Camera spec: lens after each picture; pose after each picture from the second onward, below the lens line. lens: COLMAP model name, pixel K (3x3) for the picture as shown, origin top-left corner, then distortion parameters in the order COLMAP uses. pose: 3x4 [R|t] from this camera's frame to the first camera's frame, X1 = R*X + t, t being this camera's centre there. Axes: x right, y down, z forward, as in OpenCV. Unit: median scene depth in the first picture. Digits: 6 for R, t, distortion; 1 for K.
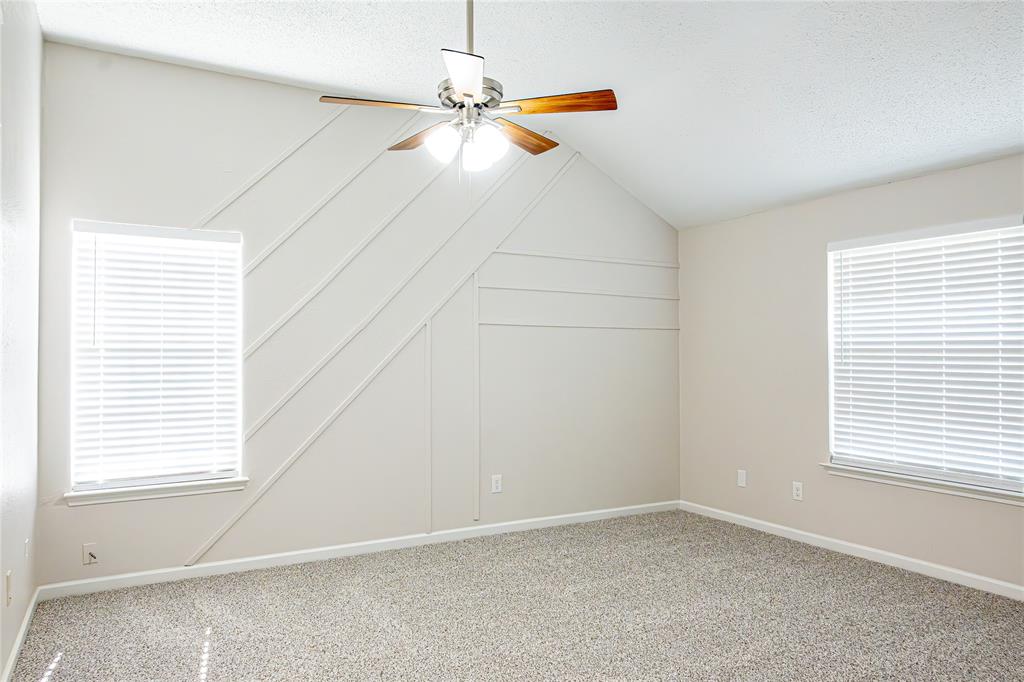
lens RADIAL K [[701.4, 0, 512.0], [0, 701.4, 341.0], [0, 0, 1]] dist [-0.003380, -0.001196]
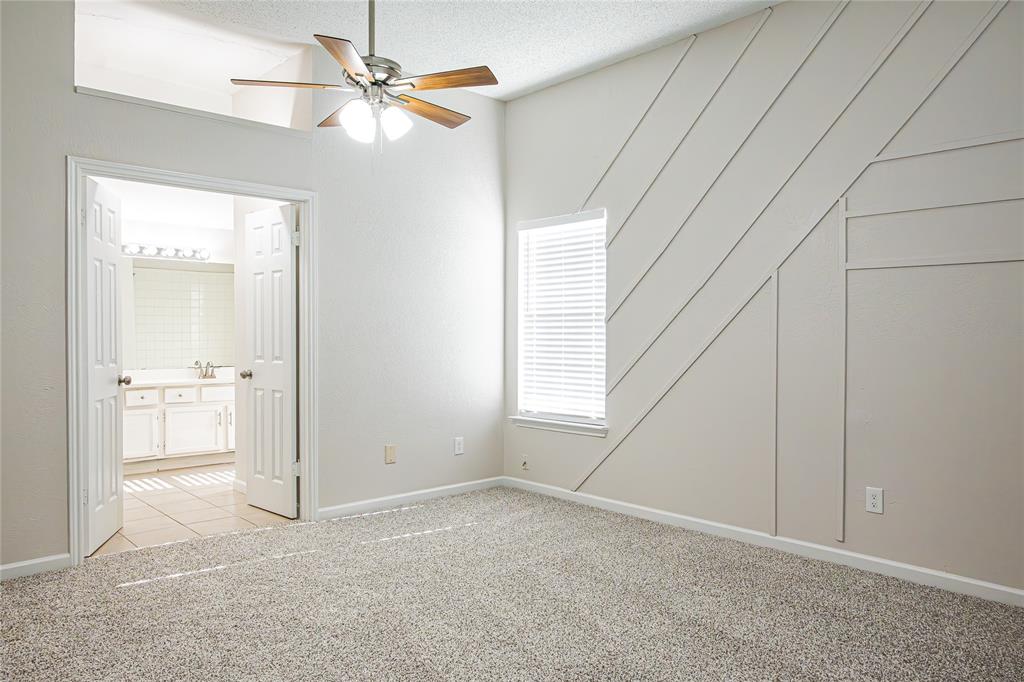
lens RADIAL K [[740.1, 0, 534.3], [0, 740.1, 343.4], [0, 0, 1]] dist [-0.002584, -0.001744]
pose [[0.215059, 0.020525, -0.976385, 0.777417], [0.026747, 0.999280, 0.026897, 0.026898], [0.976235, -0.031900, 0.214355, 0.662109]]
